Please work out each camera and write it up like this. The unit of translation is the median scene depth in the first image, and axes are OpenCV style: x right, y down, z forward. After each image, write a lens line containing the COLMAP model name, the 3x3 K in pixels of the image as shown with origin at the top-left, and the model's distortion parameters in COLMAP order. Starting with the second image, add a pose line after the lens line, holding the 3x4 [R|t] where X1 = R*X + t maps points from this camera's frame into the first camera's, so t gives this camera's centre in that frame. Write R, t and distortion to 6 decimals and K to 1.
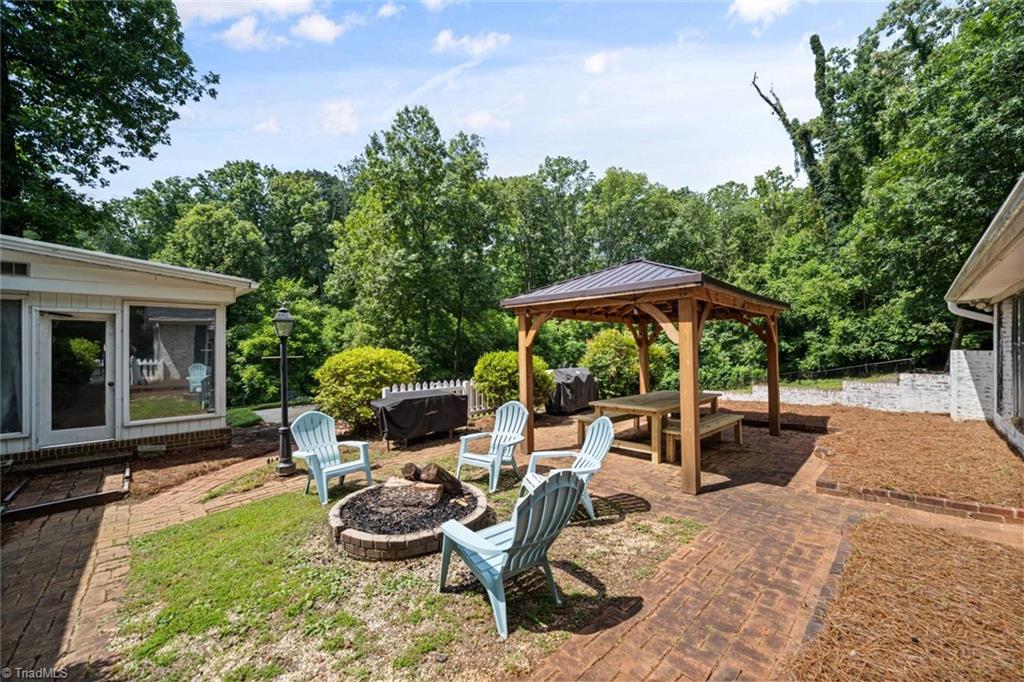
lens RADIAL K [[391.8, 0, 515.7], [0, 391.8, 342.1], [0, 0, 1]] dist [-0.019301, 0.001842]
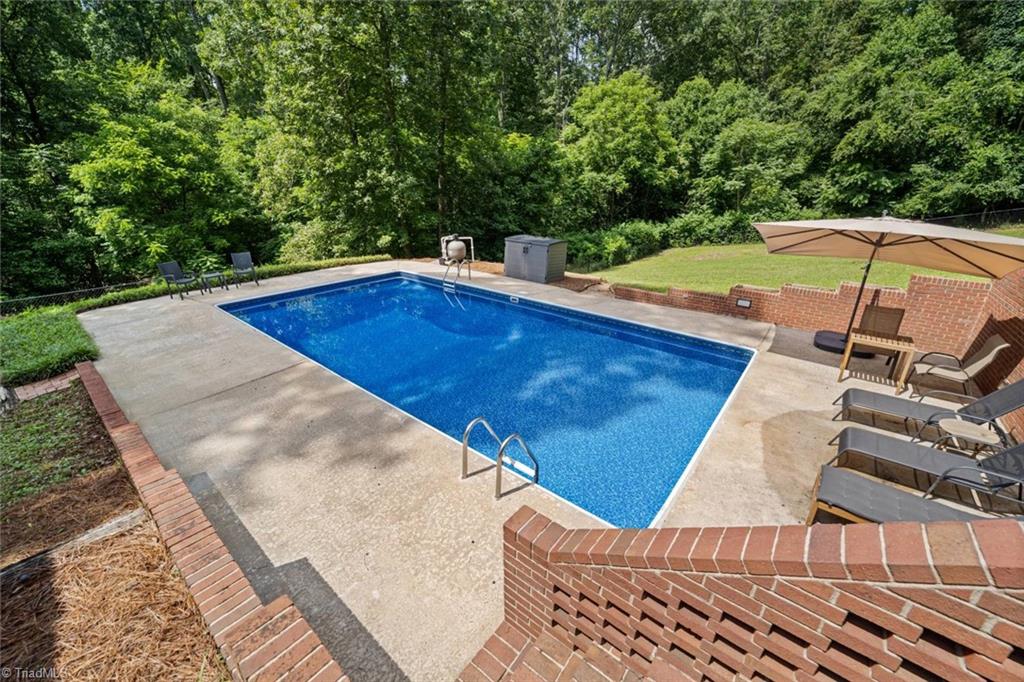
lens RADIAL K [[391.8, 0, 515.9], [0, 391.8, 339.1], [0, 0, 1]] dist [-0.019301, 0.001842]
pose [[0.990059, -0.042701, 0.134016, -0.131023], [-0.010533, 0.927618, 0.373382, 0.018371], [-0.140259, -0.371082, 0.917946, 0.277852]]
